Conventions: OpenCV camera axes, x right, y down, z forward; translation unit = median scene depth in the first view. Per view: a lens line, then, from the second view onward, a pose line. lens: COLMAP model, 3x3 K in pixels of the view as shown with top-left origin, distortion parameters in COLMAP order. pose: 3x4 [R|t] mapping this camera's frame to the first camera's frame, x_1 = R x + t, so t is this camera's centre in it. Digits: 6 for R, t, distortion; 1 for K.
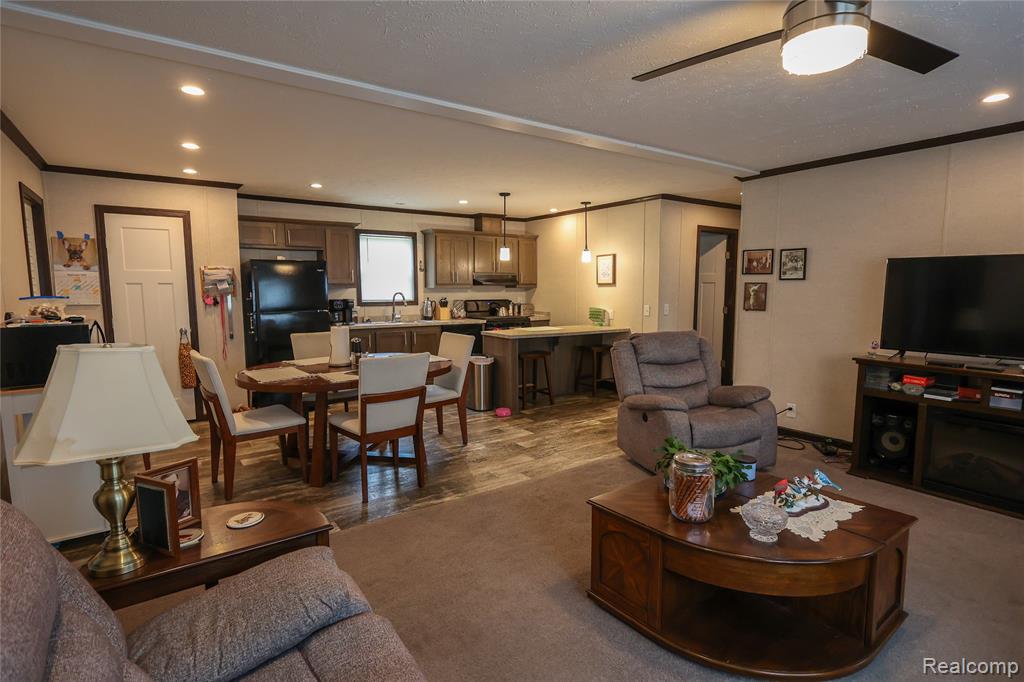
lens RADIAL K [[512.3, 0, 512.0], [0, 512.3, 341.0], [0, 0, 1]] dist [0.001063, 0.000207]
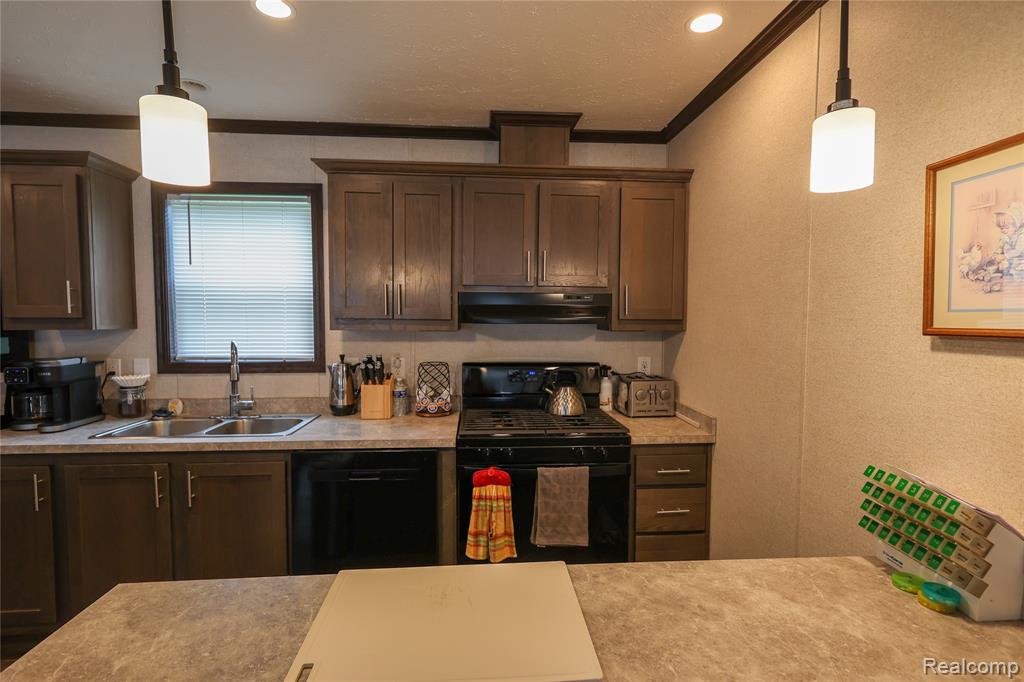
lens RADIAL K [[495.6, 0, 512.0], [0, 495.6, 341.0], [0, 0, 1]] dist [-0.000208, -0.000050]
pose [[0.857924, 0.033034, -0.512714, 0.133715], [-0.060975, 0.997425, -0.037766, -0.093496], [0.510146, 0.063663, 0.857729, 0.795213]]
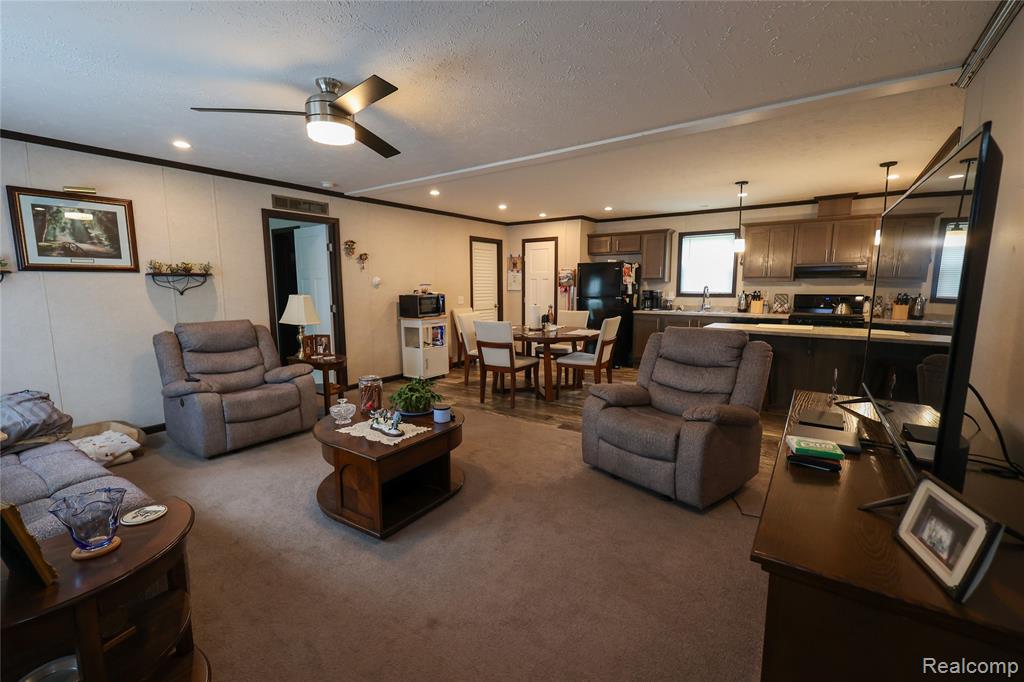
lens RADIAL K [[444.9, 0, 512.0], [0, 444.9, 341.0], [0, 0, 1]] dist [-0.001187, -0.000139]
pose [[0.339933, 0.118993, -0.932891, 0.555620], [-0.097735, 0.991062, 0.090800, -0.020877], [0.935357, 0.060310, 0.348525, 0.270686]]
